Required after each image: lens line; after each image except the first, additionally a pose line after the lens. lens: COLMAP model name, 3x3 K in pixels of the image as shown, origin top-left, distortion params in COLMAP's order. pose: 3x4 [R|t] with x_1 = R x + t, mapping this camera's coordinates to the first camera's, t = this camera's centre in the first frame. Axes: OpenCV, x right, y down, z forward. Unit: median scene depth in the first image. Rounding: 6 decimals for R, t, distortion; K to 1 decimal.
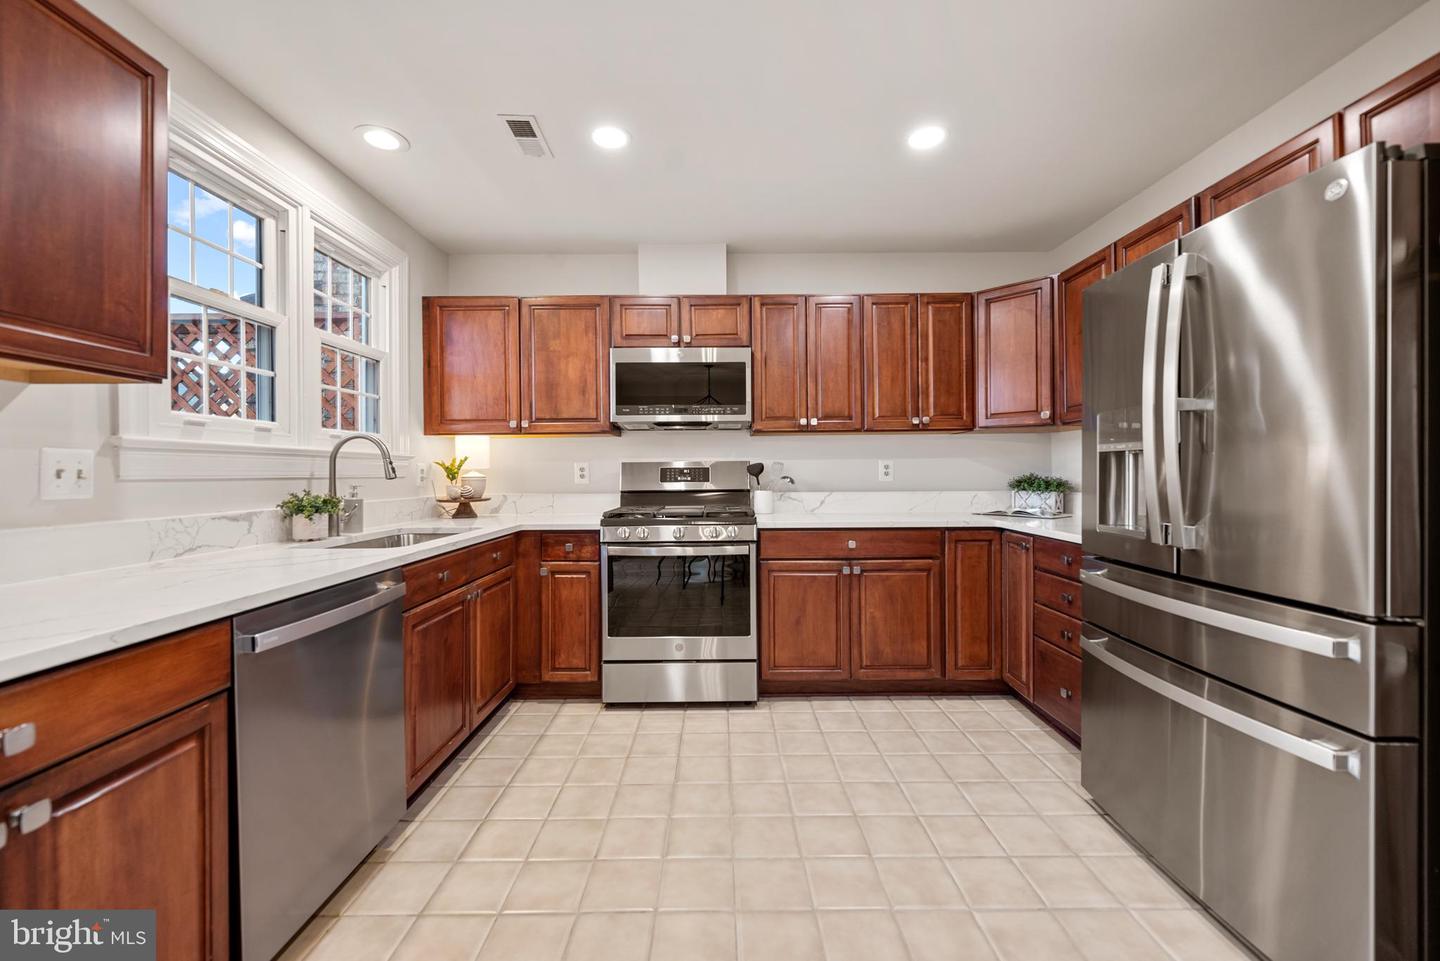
lens RADIAL K [[580.9, 0, 713.8], [0, 580.9, 476.1], [0, 0, 1]] dist [-0.000502, -0.000314]
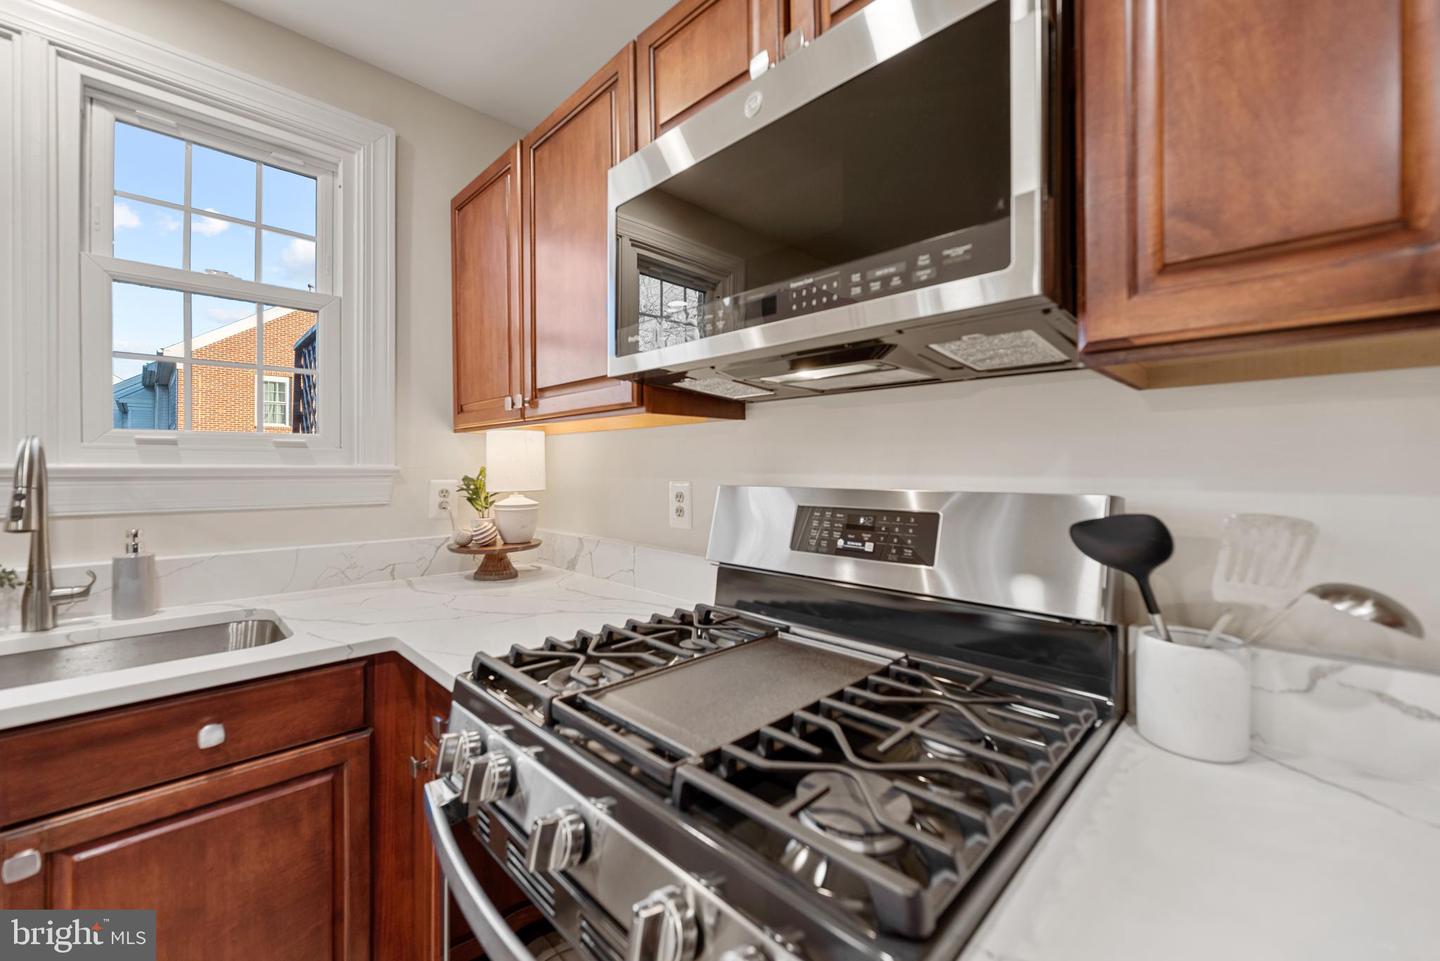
lens RADIAL K [[575.6, 0, 725.1], [0, 575.6, 468.6], [0, 0, 1]] dist [-0.000797, -0.000248]
pose [[0.709584, 0.009349, -0.704559, 0.131231], [-0.009404, 0.999949, 0.003798, -0.042110], [0.704558, 0.003931, 0.709636, 0.855143]]
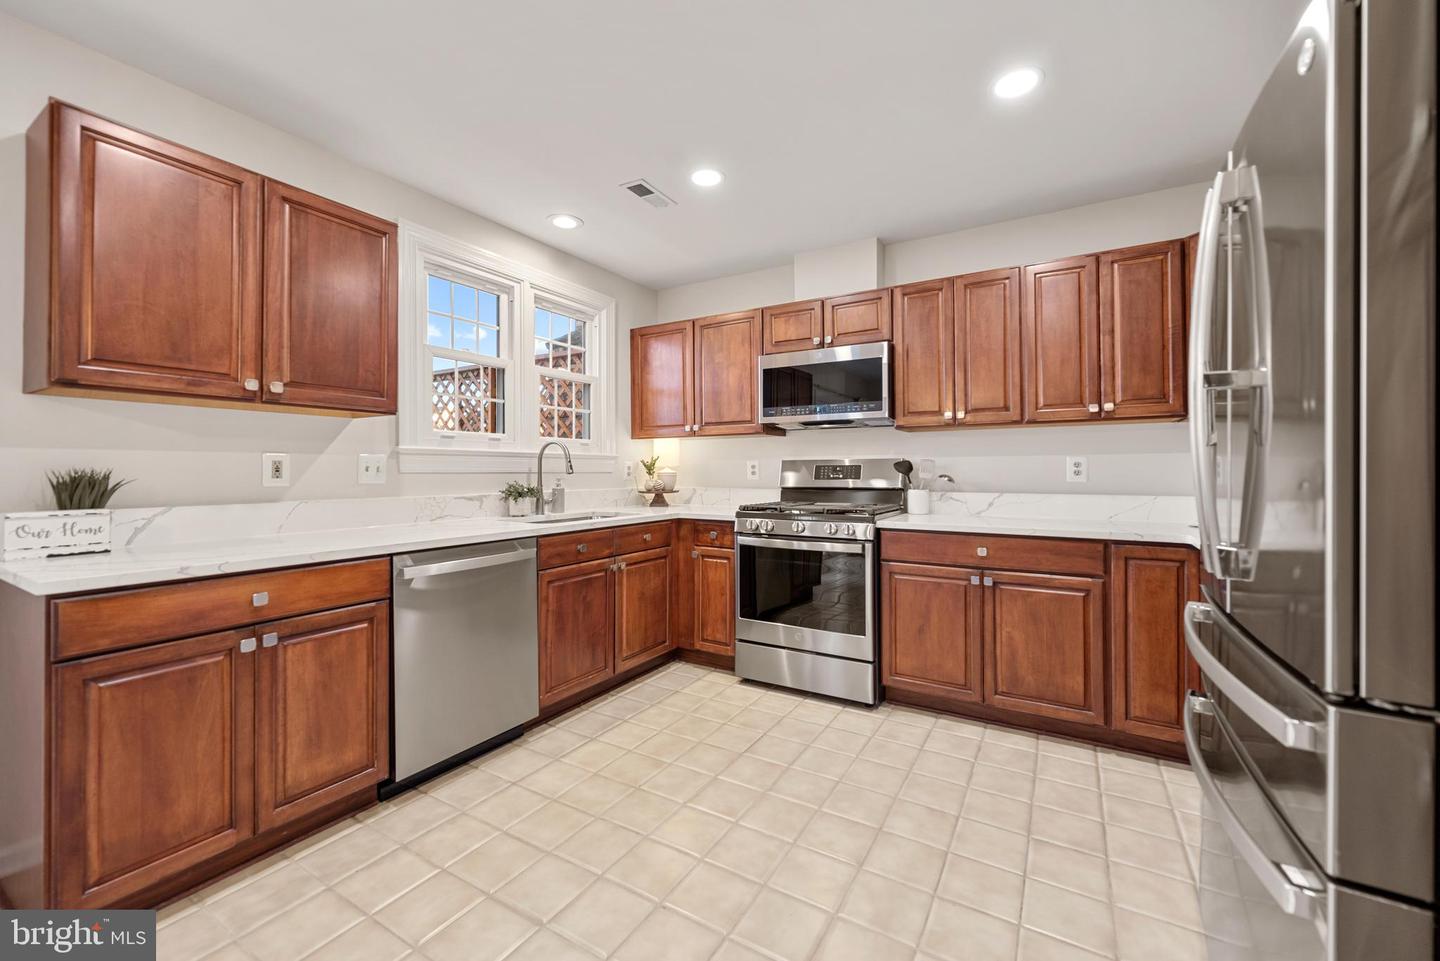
lens RADIAL K [[582.4, 0, 719.0], [0, 582.4, 471.8], [0, 0, 1]] dist [0.000871, 0.000464]
pose [[0.853286, 0.007094, -0.521395, 0.353844], [-0.008219, 0.999966, 0.000155, -0.001893], [0.521378, 0.004153, 0.853316, 0.026767]]
